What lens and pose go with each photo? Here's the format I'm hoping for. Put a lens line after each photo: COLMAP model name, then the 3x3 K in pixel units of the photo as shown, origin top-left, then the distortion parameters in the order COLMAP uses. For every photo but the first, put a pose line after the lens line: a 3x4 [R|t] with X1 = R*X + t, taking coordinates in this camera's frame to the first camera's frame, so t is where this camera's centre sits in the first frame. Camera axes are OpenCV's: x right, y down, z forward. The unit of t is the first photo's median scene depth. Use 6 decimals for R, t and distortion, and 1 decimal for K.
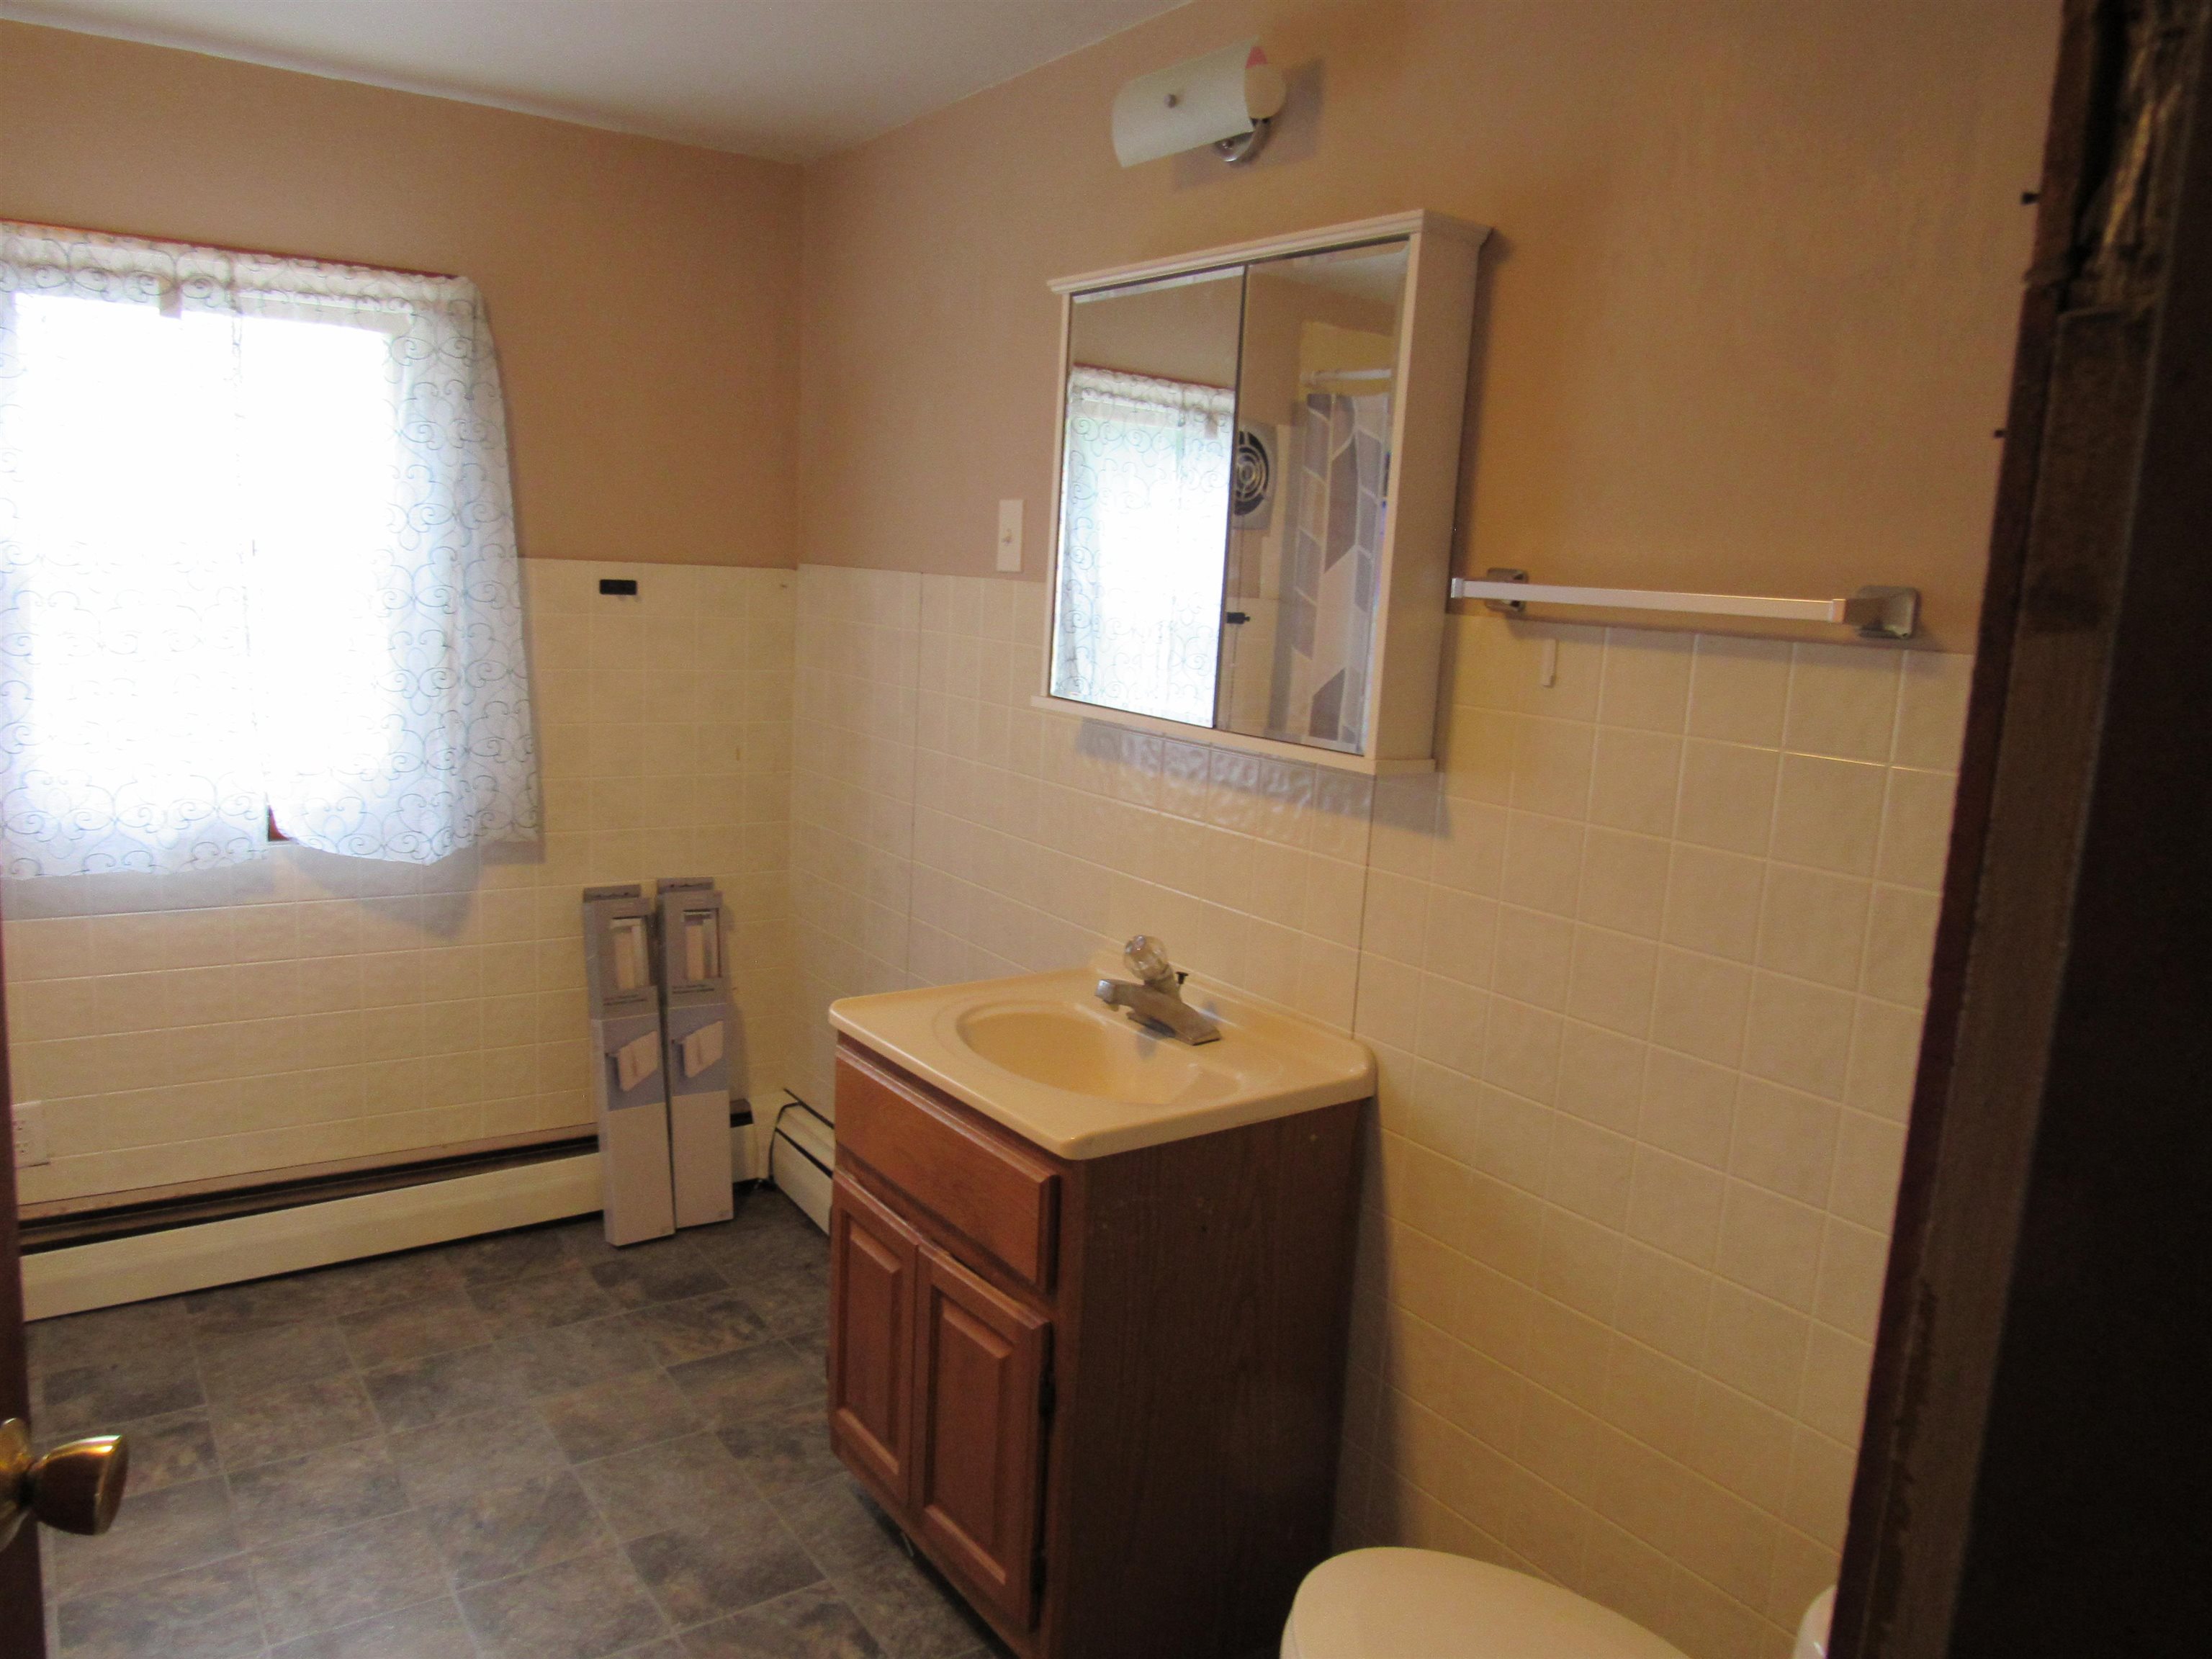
lens RADIAL K [[1571.9, 0, 1109.1], [0, 1571.9, 832.1], [0, 0, 1]] dist [-0.040938, 0.022290]
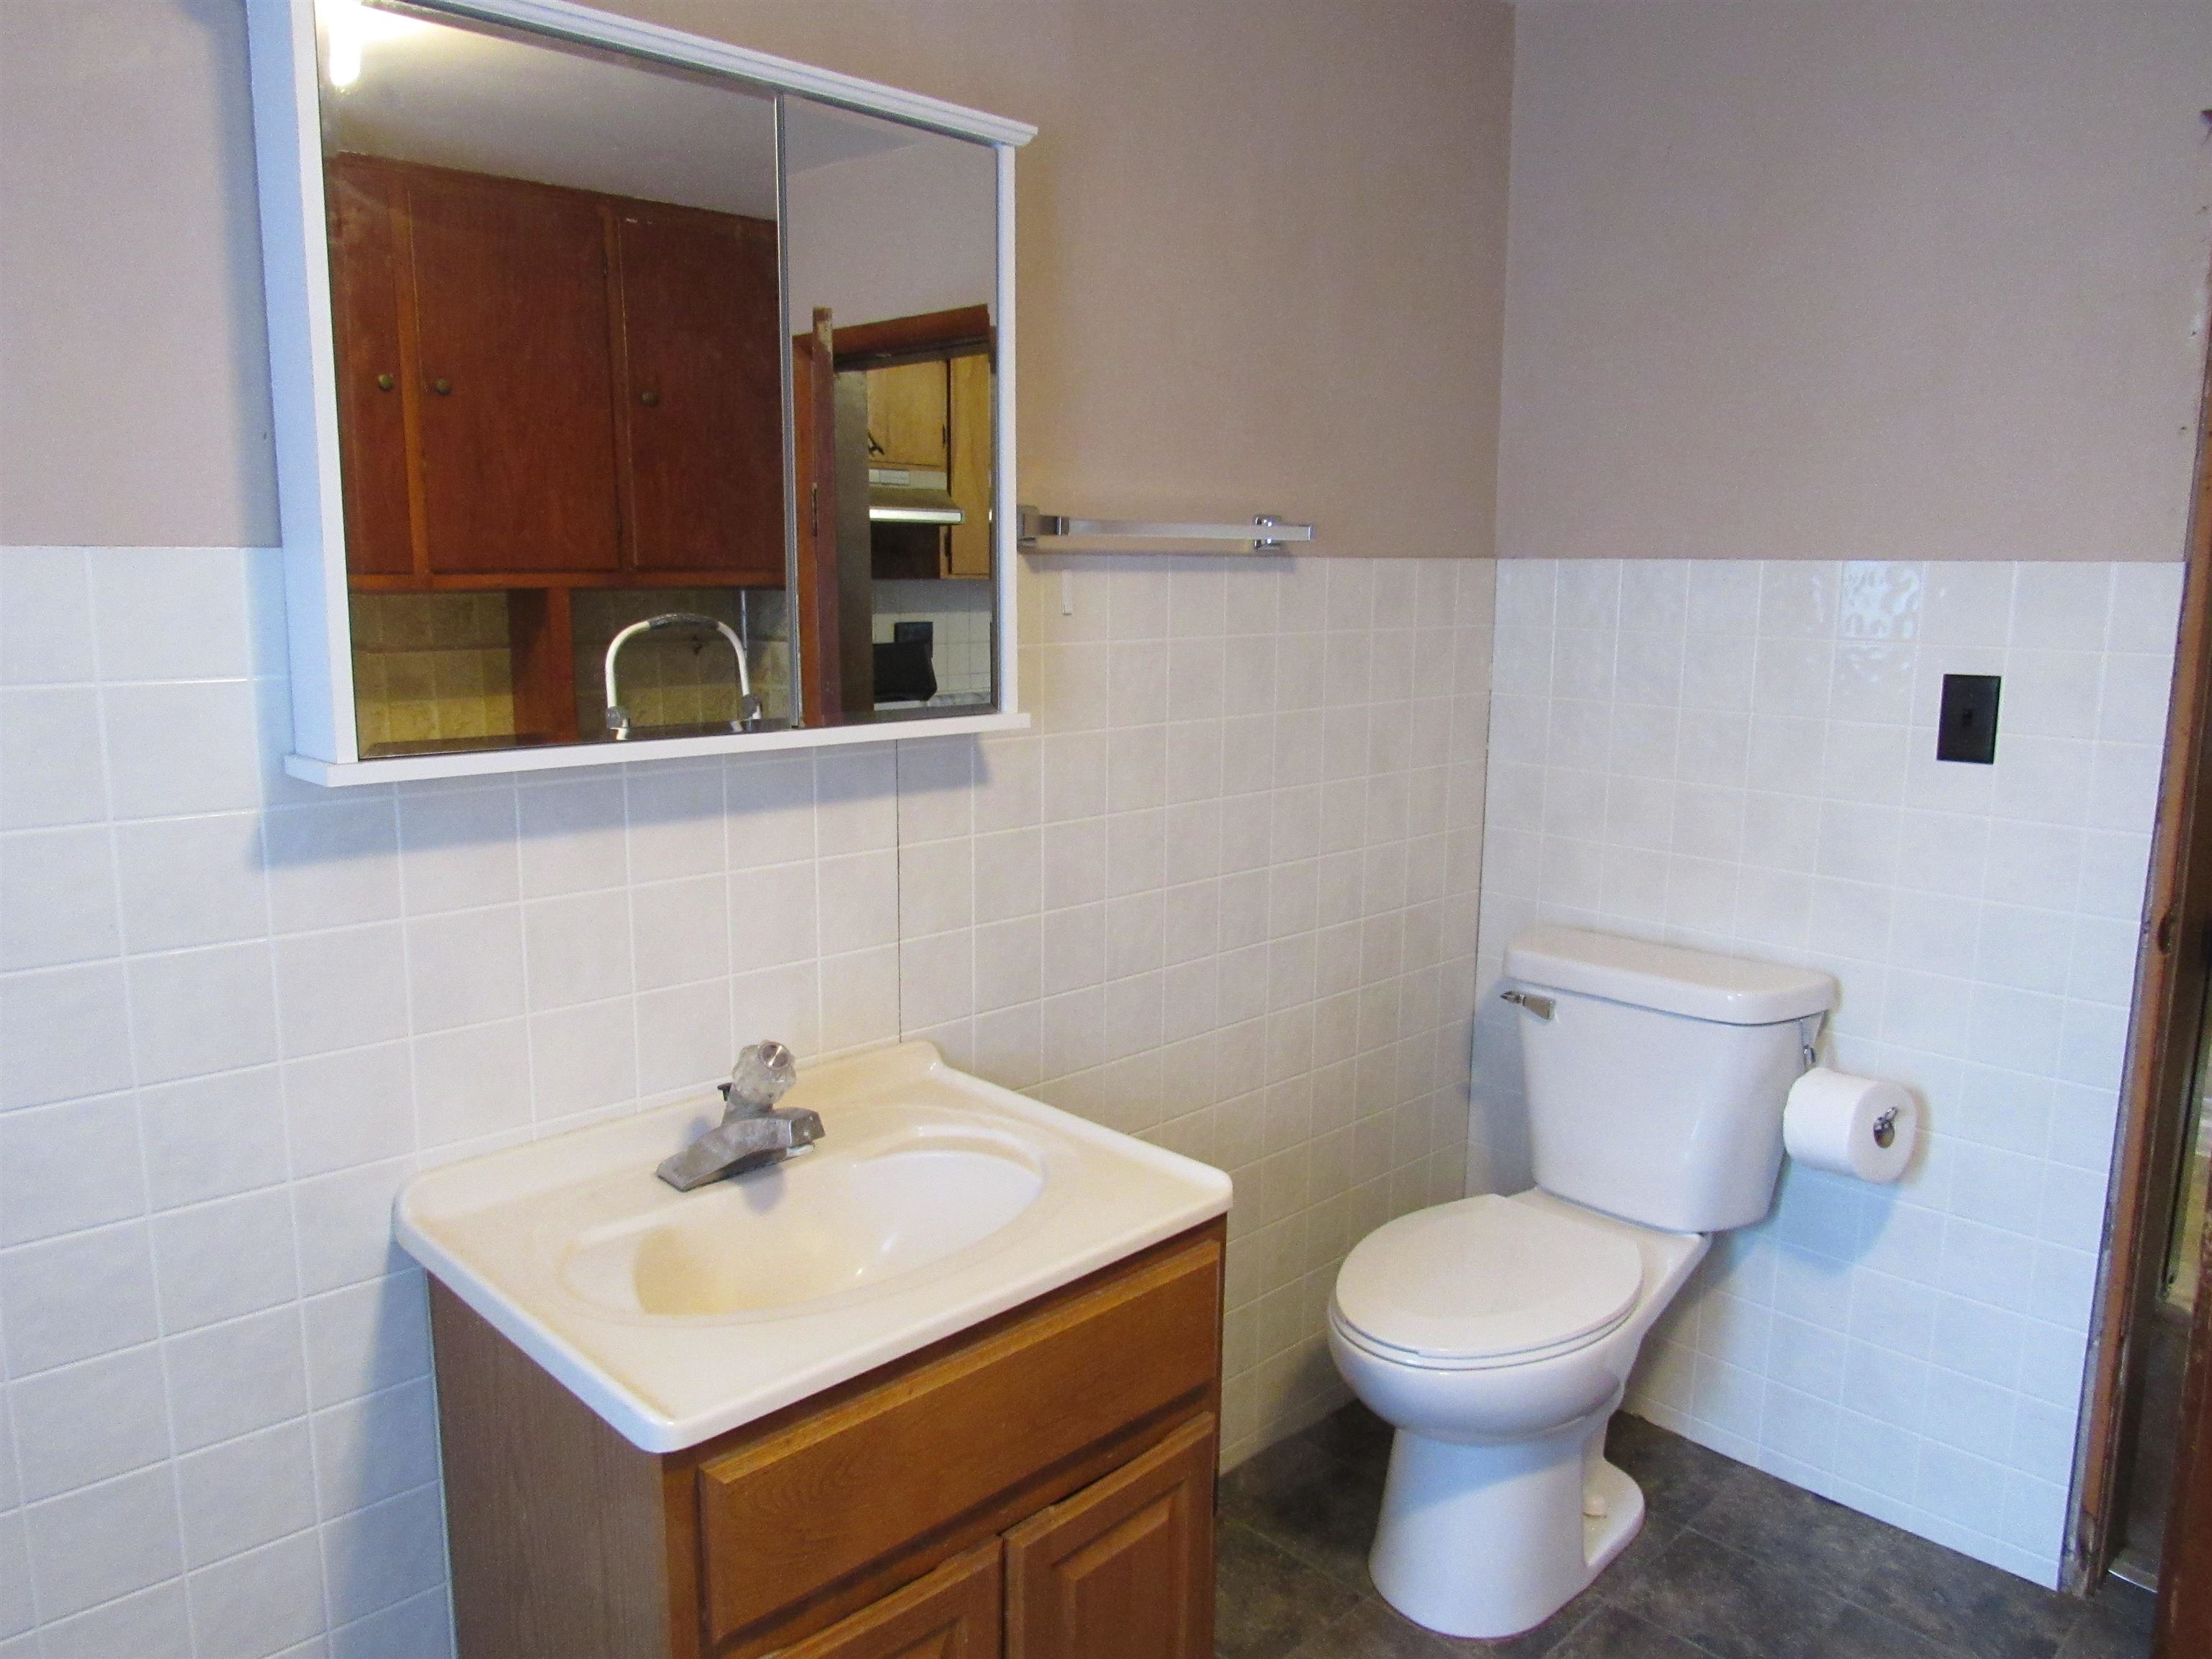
lens RADIAL K [[1571.9, 0, 1109.1], [0, 1571.9, 825.9], [0, 0, 1]] dist [-0.040938, 0.022290]
pose [[-0.154321, -0.231079, 0.960618, -0.790309], [0.141504, 0.957073, 0.252959, -0.221214], [-0.977835, 0.174969, -0.114997, 1.111461]]
